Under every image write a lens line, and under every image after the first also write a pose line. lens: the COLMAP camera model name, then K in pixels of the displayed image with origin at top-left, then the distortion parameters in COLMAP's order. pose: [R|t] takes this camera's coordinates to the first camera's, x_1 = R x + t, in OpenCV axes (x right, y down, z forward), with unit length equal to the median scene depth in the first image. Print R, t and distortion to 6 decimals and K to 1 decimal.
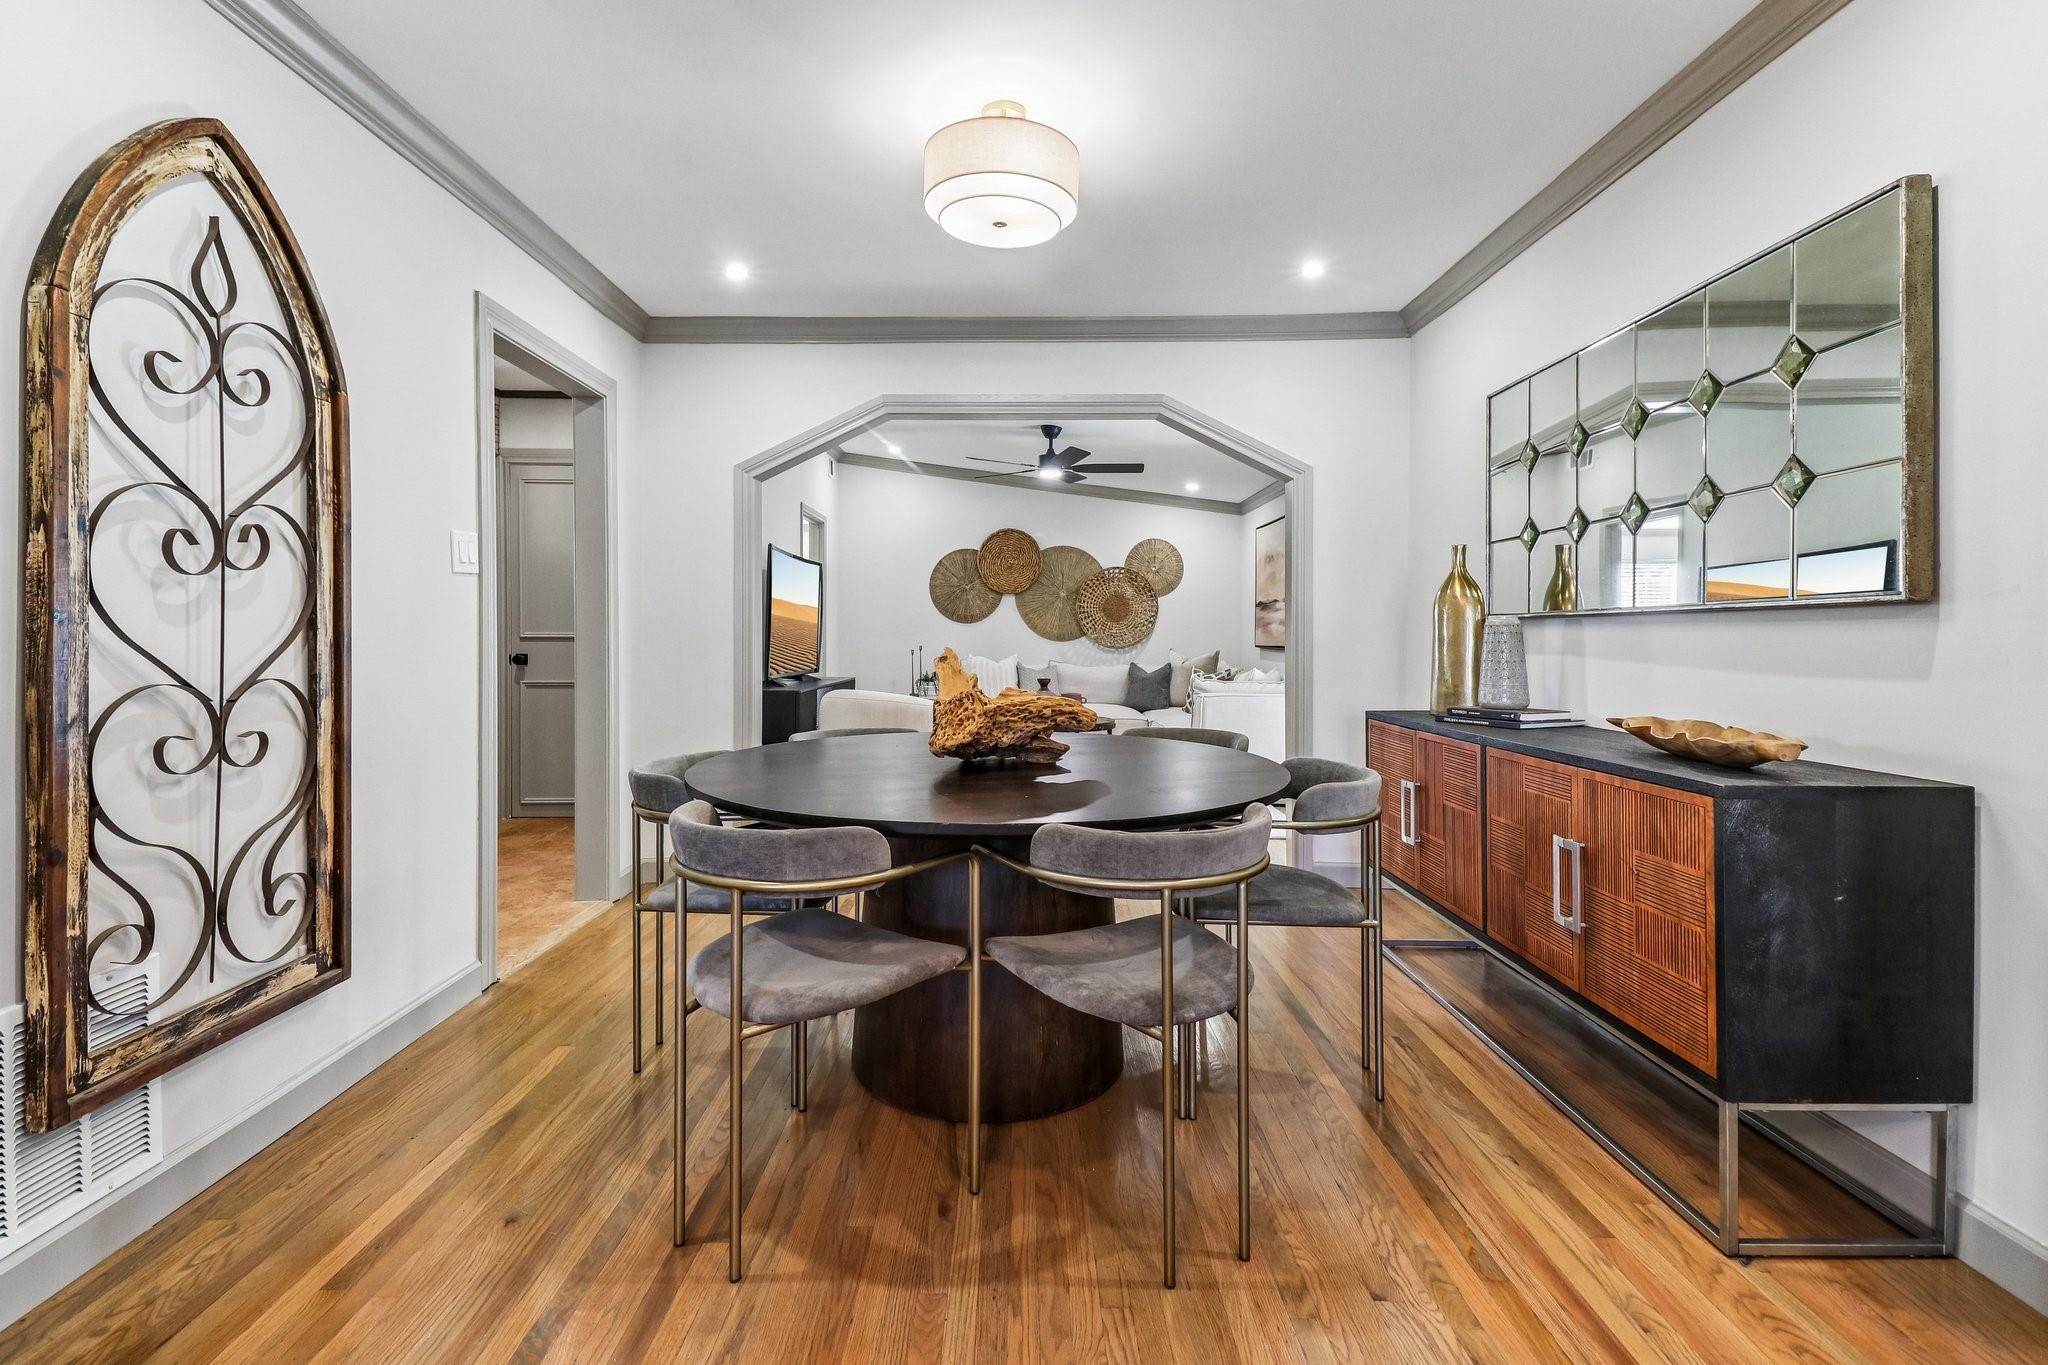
lens RADIAL K [[930.2, 0, 1014.7], [0, 930.2, 642.3], [0, 0, 1]] dist [0.053727, -0.025147]
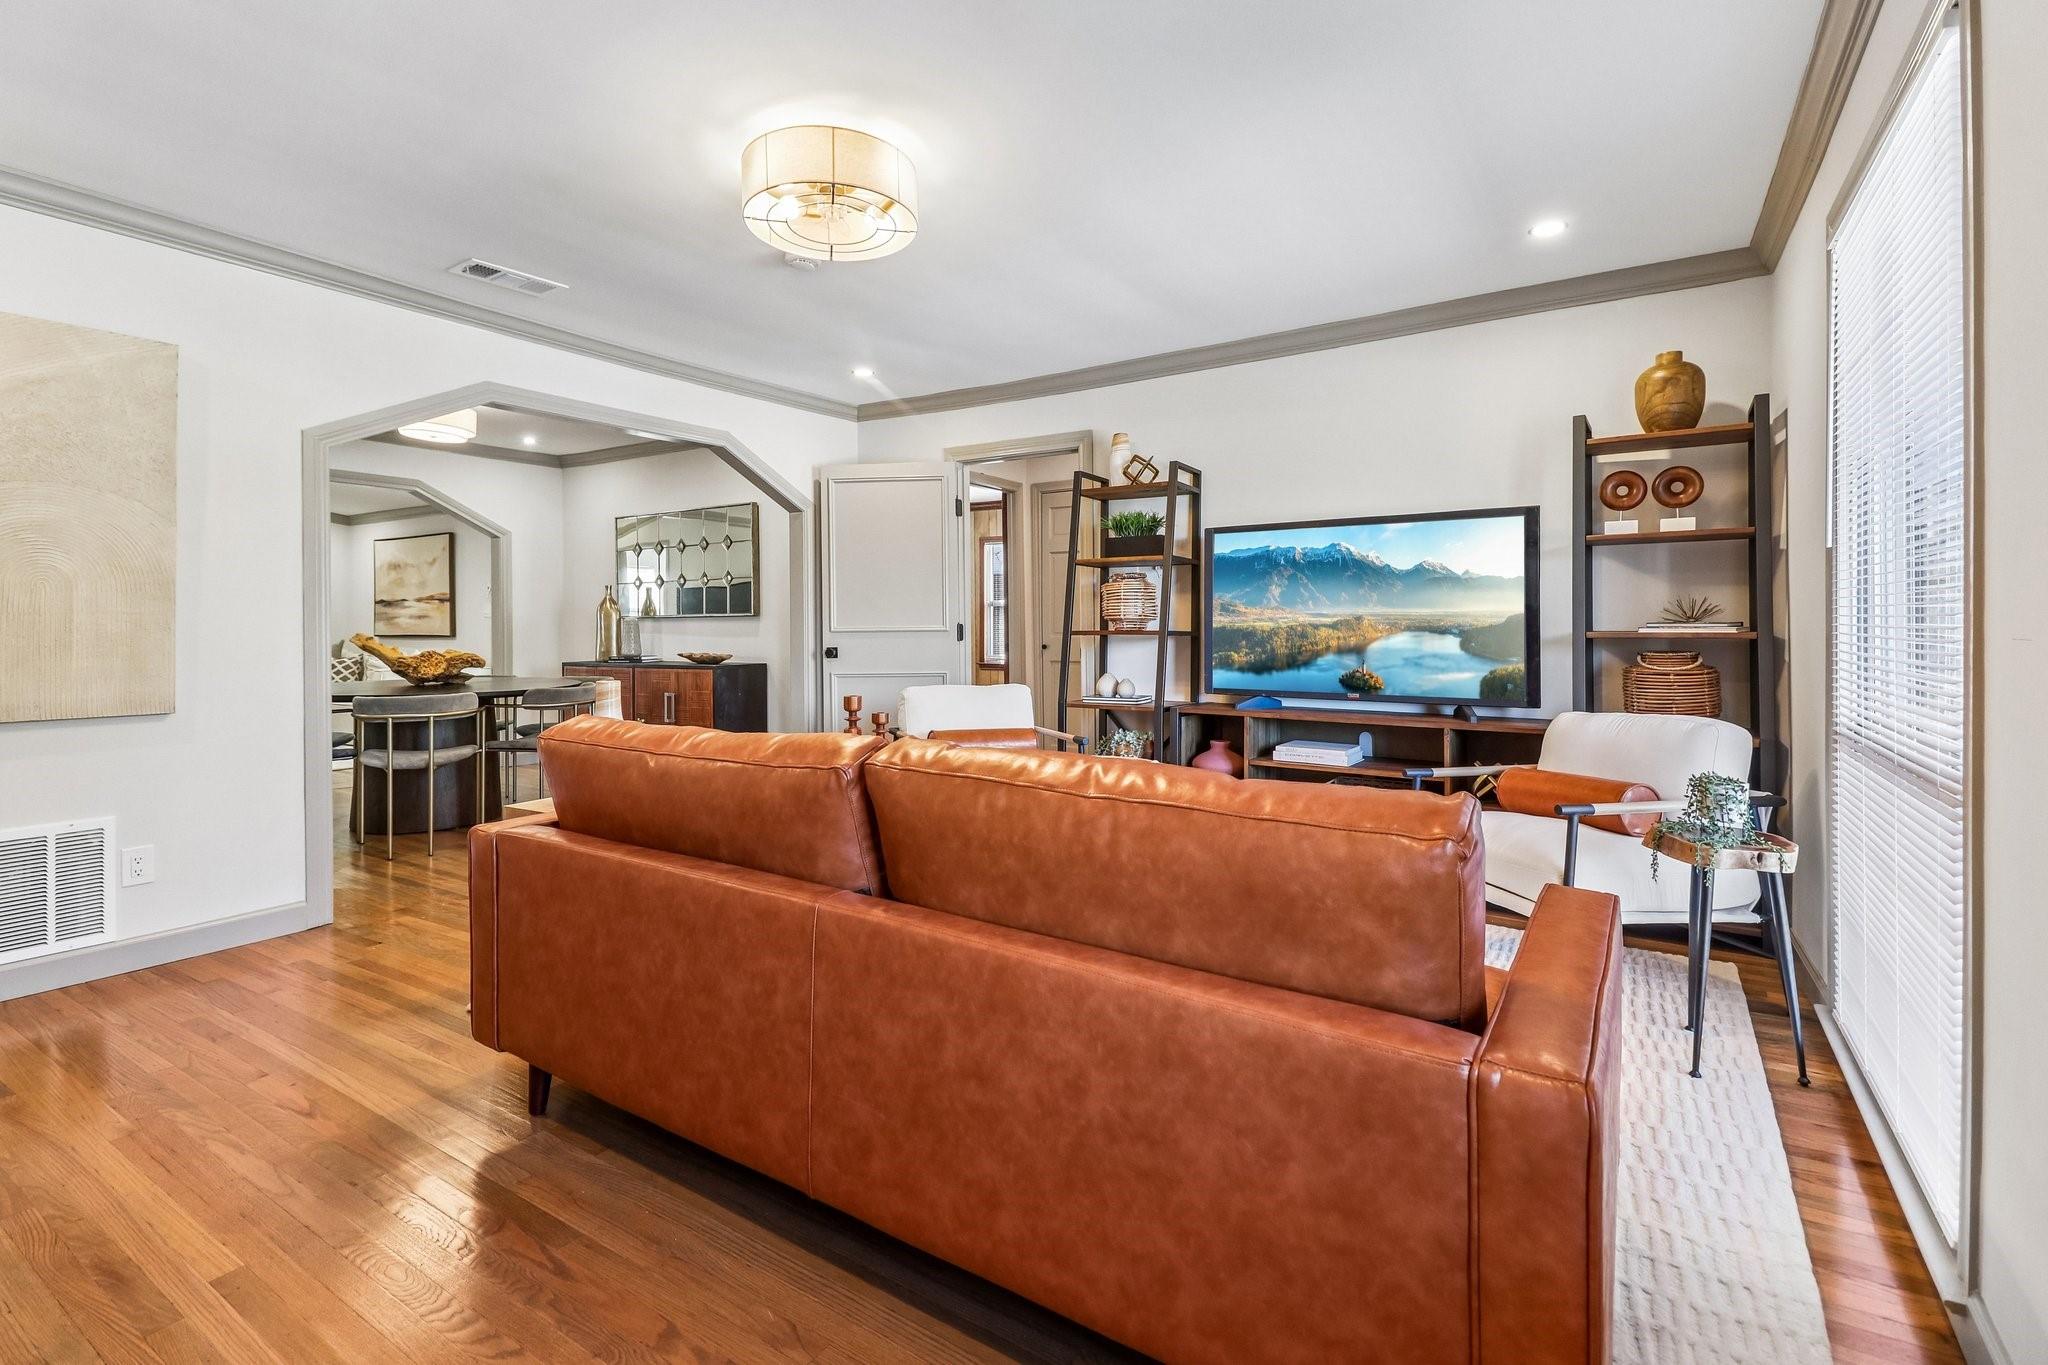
lens RADIAL K [[930.2, 0, 1014.7], [0, 930.2, 642.3], [0, 0, 1]] dist [0.053727, -0.025147]
pose [[0.542763, -0.011326, 0.839809, -0.315595], [0.006878, 0.999935, 0.009041, 0.006882], [-0.839858, 0.000869, 0.542806, -0.367860]]
